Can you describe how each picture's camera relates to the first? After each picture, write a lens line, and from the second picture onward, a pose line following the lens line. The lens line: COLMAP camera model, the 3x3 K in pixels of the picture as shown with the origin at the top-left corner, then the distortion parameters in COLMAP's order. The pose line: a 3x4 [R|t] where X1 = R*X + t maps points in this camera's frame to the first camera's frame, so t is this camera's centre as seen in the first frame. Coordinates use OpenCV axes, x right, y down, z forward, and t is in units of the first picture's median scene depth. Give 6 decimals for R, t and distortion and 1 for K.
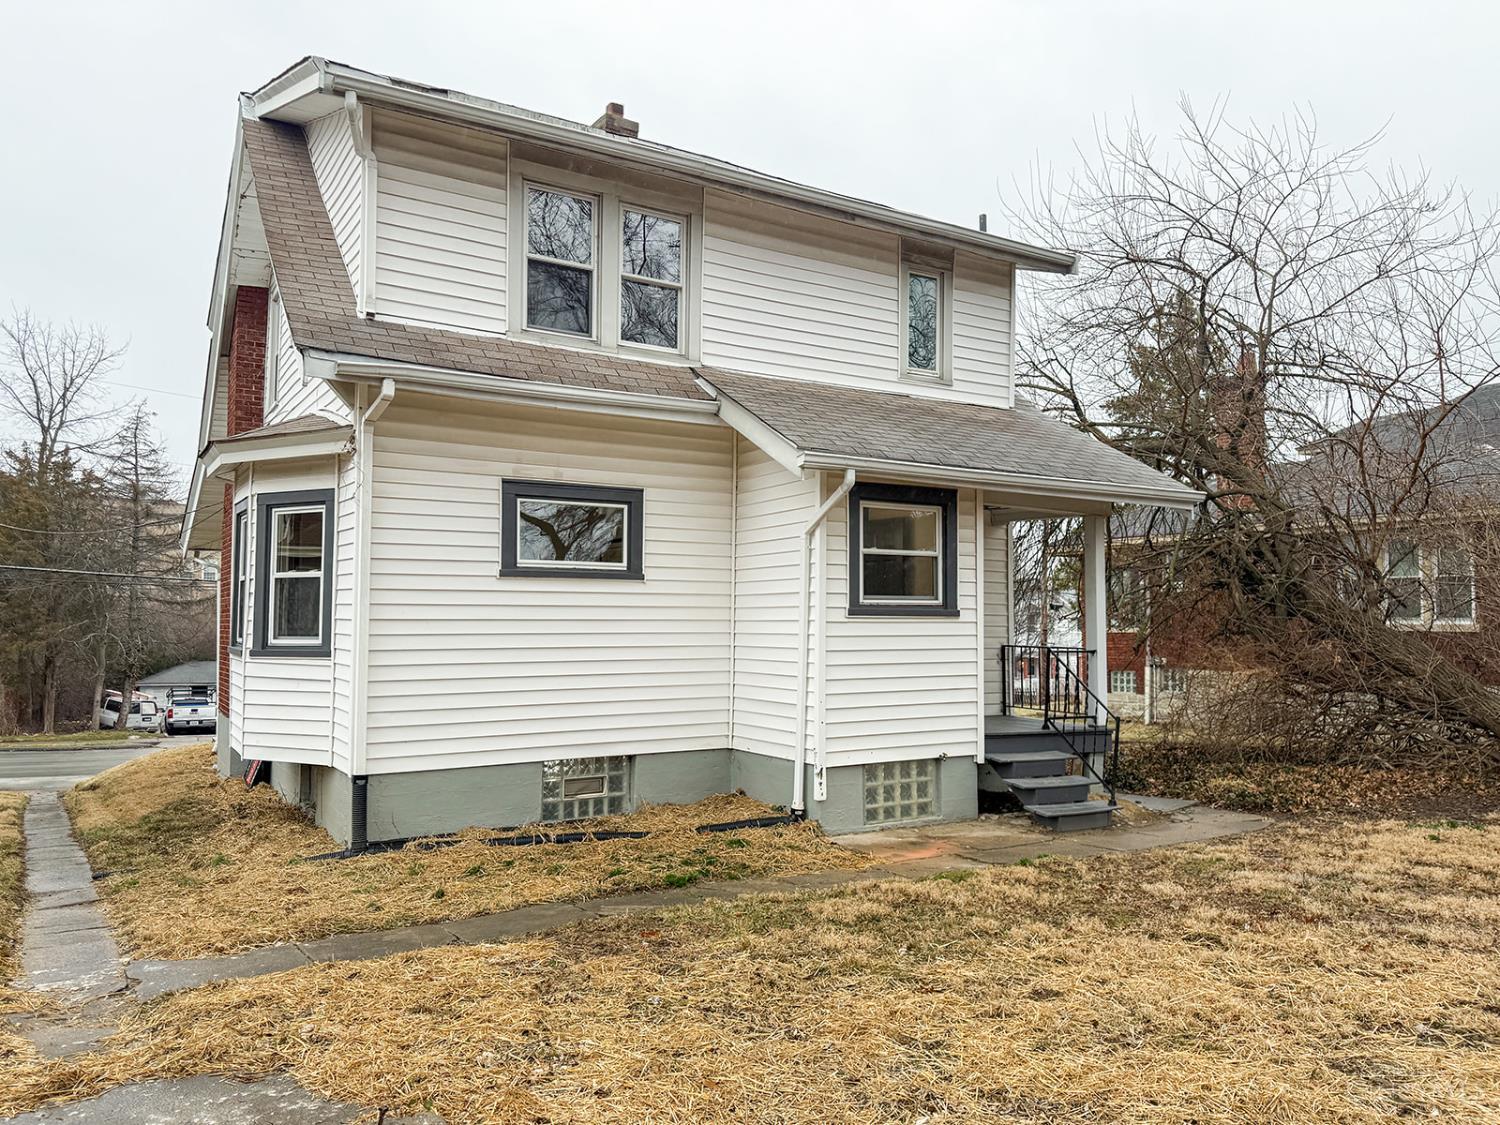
lens RADIAL K [[1040.6, 0, 770.1], [0, 1040.6, 579.7], [0, 0, 1]] dist [-0.008018, -0.018572]
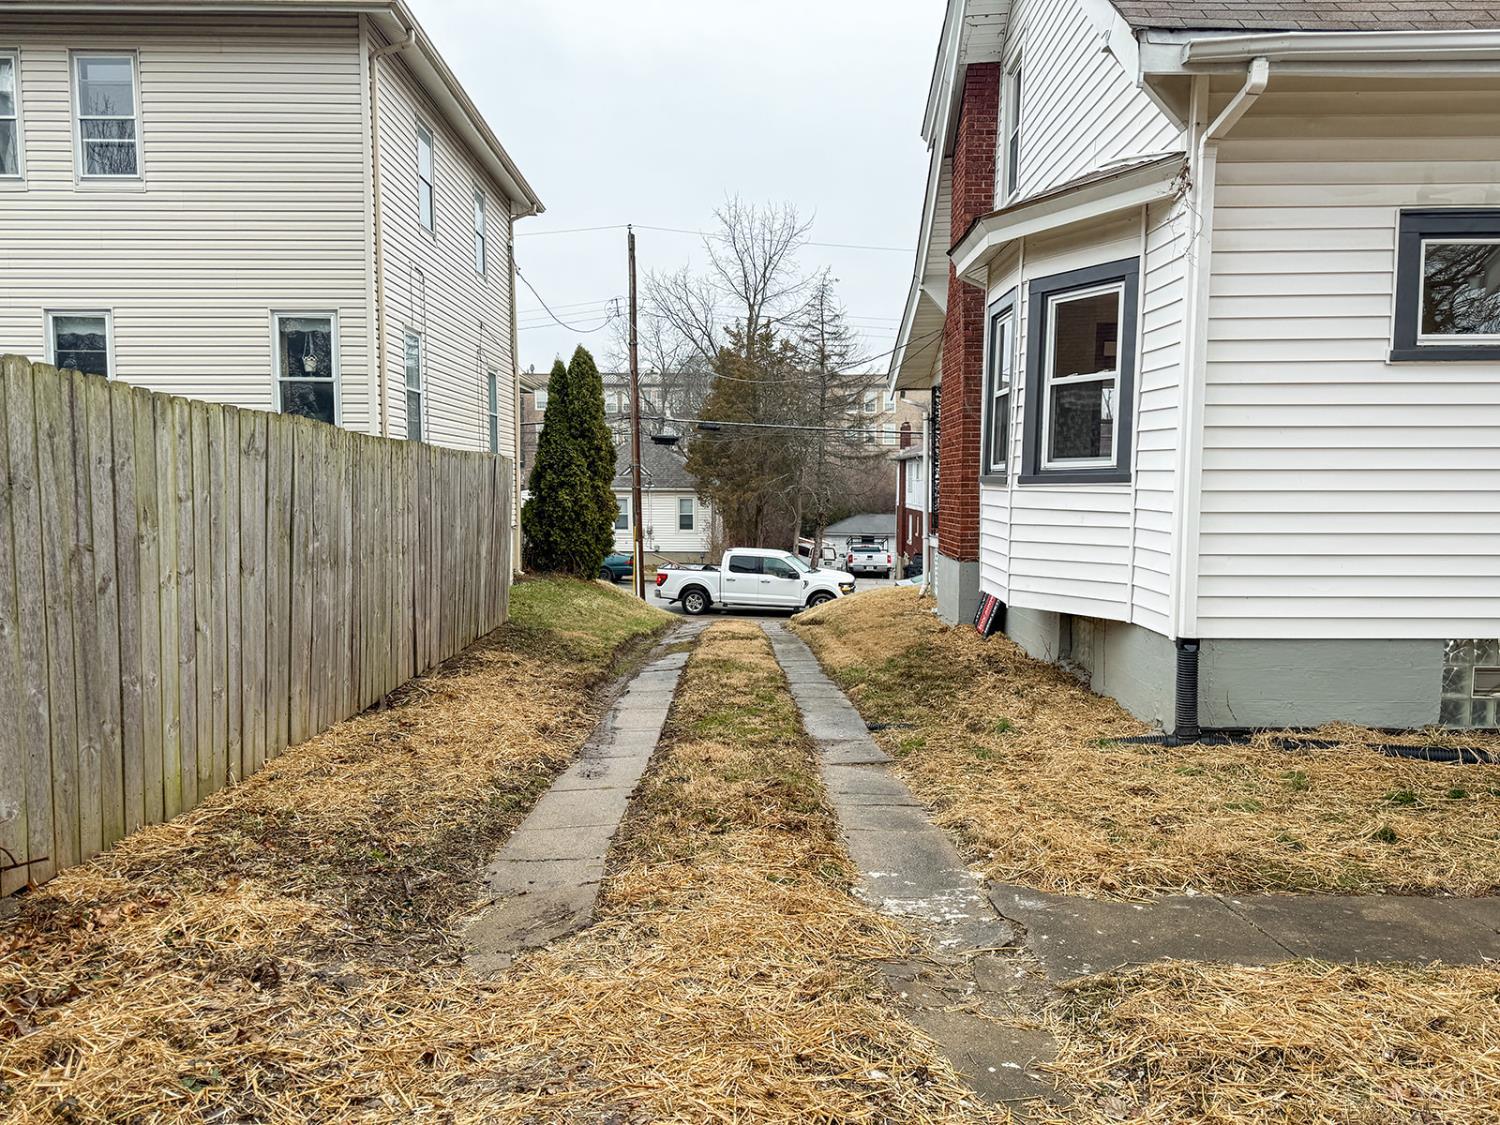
lens RADIAL K [[1040.6, 0, 749.7], [0, 1040.6, 565.0], [0, 0, 1]] dist [-0.008018, -0.018572]
pose [[0.819521, 0.044336, -0.571331, -0.200753], [0.025874, 0.993123, 0.114181, 0.038281], [0.572464, -0.108356, 0.812738, 0.195858]]
